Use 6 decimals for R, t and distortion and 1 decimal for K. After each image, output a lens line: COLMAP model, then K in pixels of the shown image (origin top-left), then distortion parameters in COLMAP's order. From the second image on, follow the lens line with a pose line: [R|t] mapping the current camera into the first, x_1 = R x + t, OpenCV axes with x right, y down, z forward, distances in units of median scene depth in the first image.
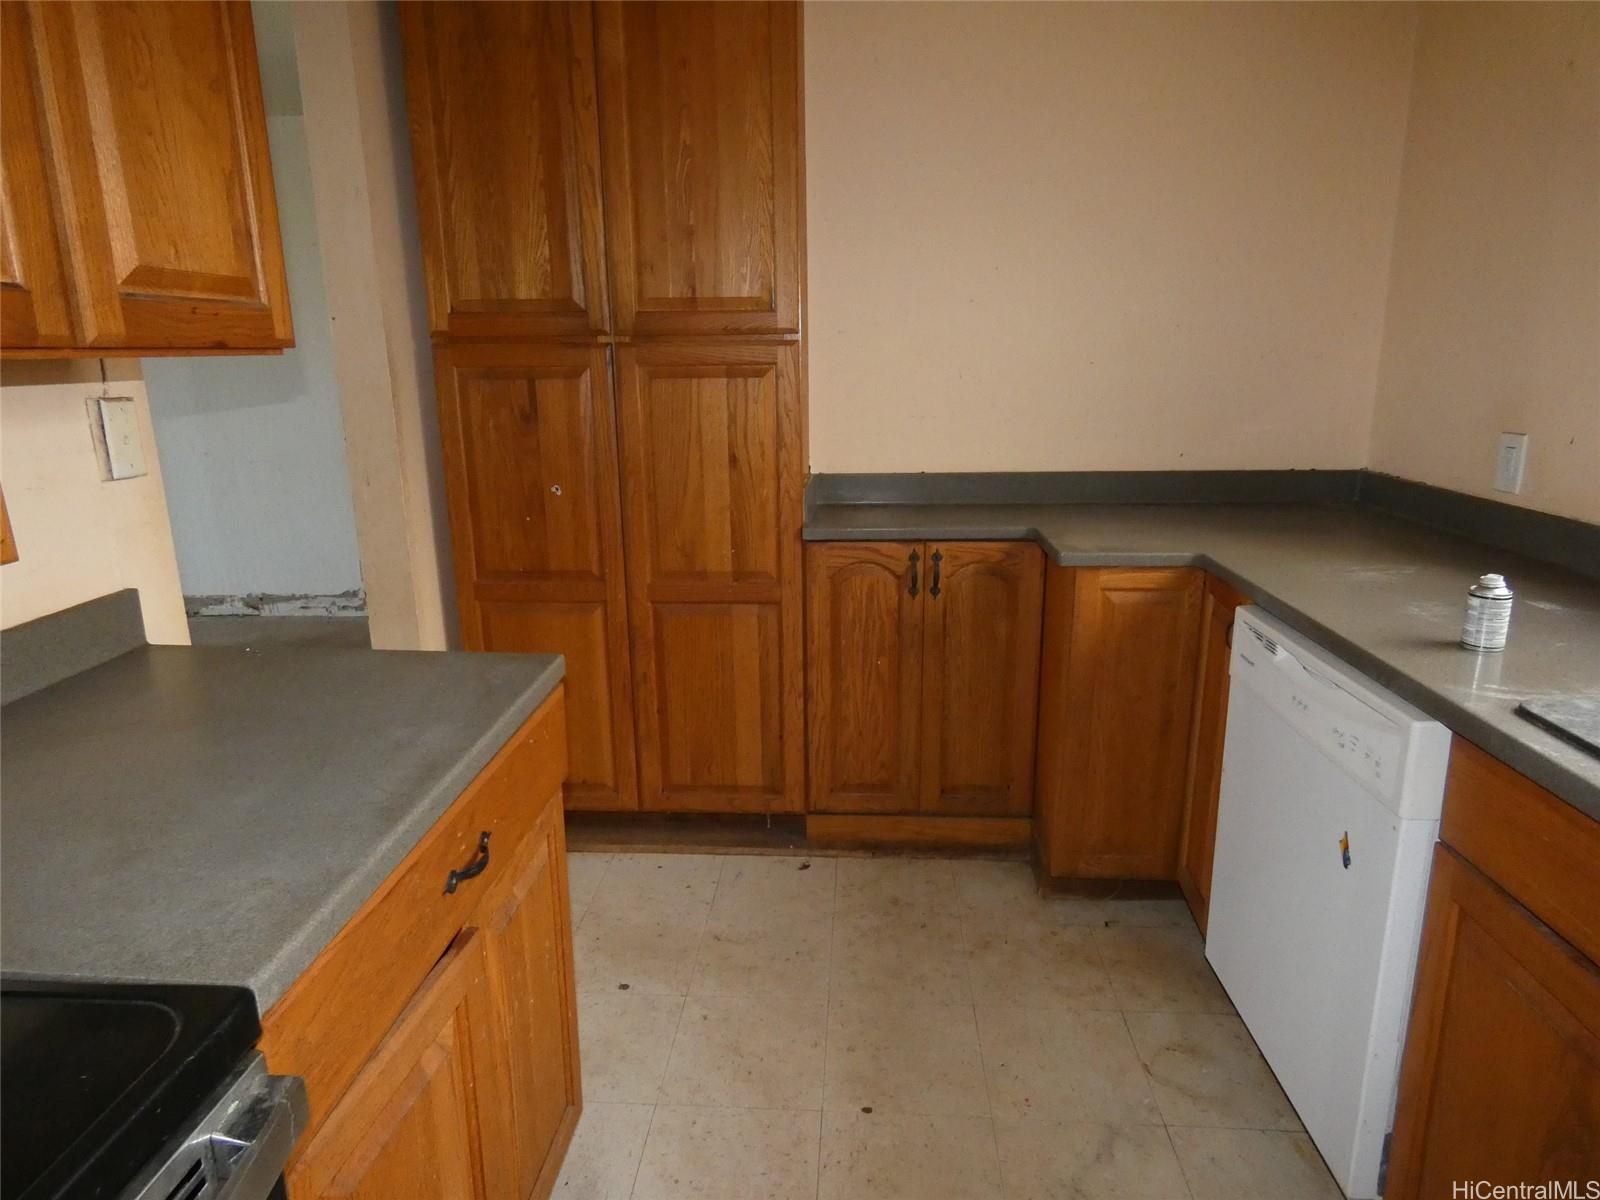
lens RADIAL K [[955.2, 0, 805.9], [0, 955.2, 594.7], [0, 0, 1]] dist [-0.004757, 0.000453]
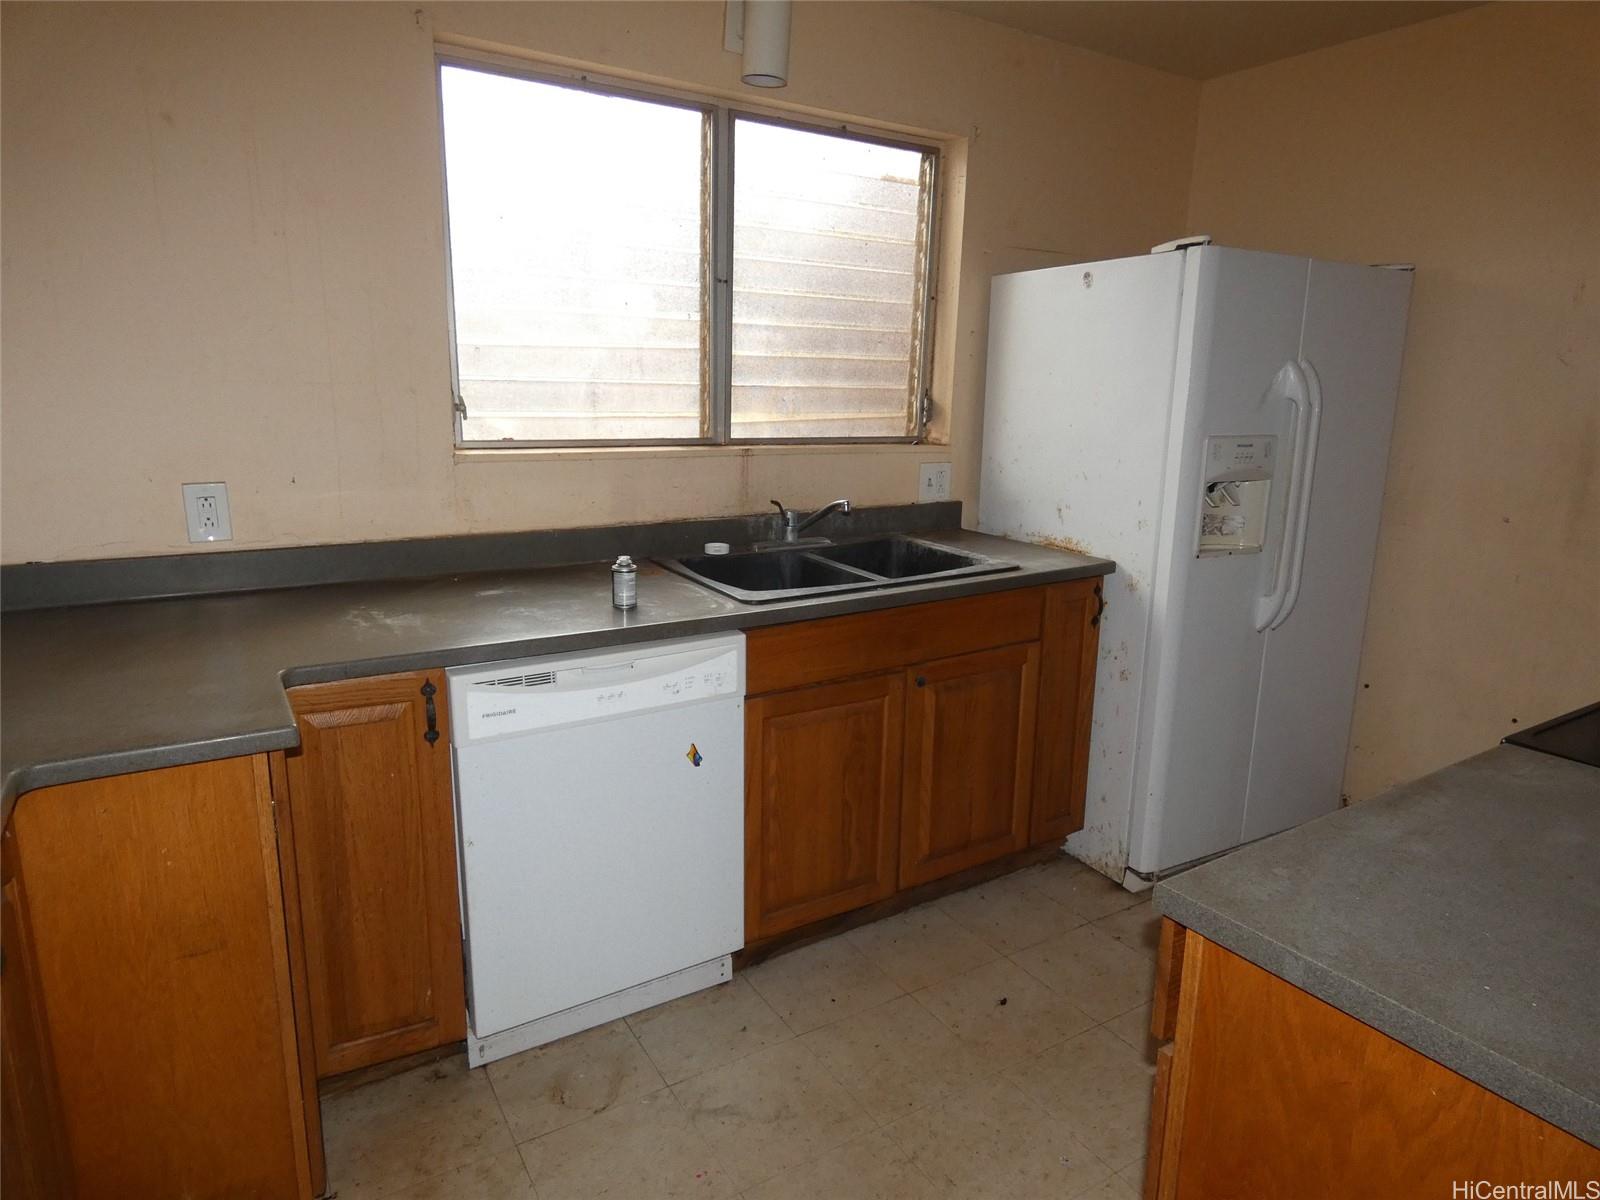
lens RADIAL K [[955.2, 0, 812.4], [0, 955.2, 596.4], [0, 0, 1]] dist [-0.004757, 0.000453]
pose [[-0.584397, -0.176378, 0.792068, -0.516460], [0.180185, 0.923520, 0.338592, -0.332367], [-0.791210, 0.340591, -0.507921, 1.243539]]
